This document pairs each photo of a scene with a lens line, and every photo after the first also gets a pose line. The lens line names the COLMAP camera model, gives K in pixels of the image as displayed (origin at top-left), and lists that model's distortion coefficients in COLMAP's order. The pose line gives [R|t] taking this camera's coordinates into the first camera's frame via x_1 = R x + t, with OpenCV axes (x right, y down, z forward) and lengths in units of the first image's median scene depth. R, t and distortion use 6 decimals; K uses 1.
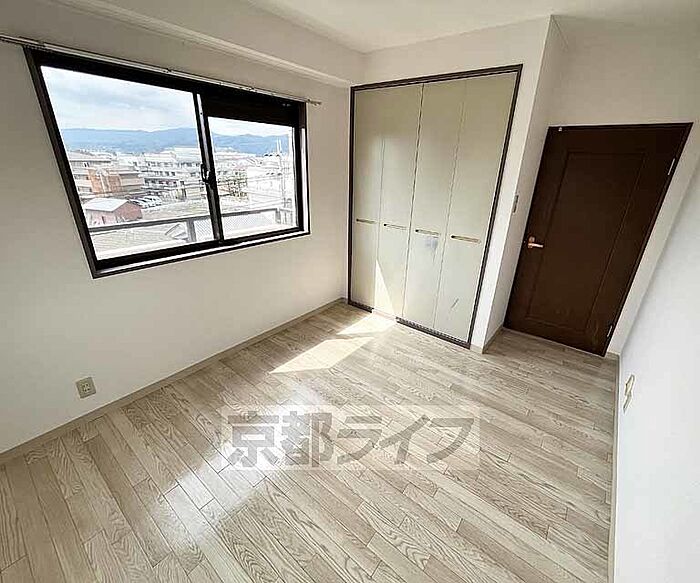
lens RADIAL K [[308.1, 0, 354.5], [0, 308.1, 284.1], [0, 0, 1]] dist [-0.000585, -0.000382]
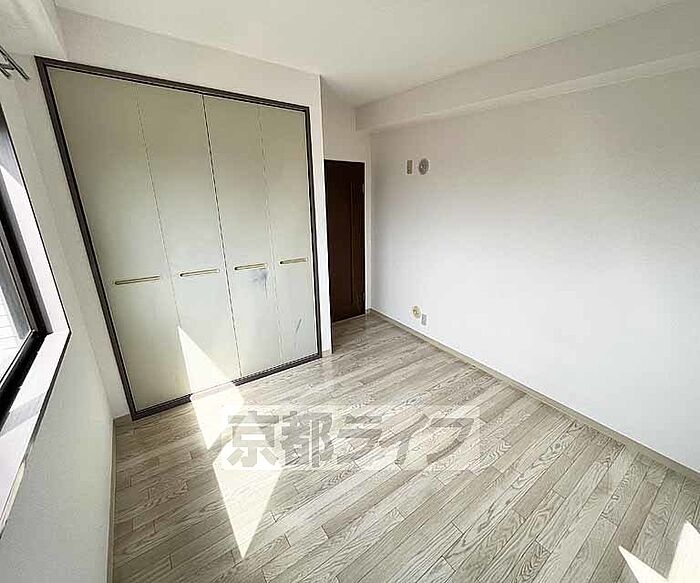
lens RADIAL K [[314.8, 0, 387.5], [0, 314.8, 287.7], [0, 0, 1]] dist [0.001615, -0.000565]
pose [[0.228651, -0.313258, 0.921731, -0.532688], [0.354341, 0.908648, 0.220911, -0.177920], [-0.906731, 0.276095, 0.318763, 0.388151]]
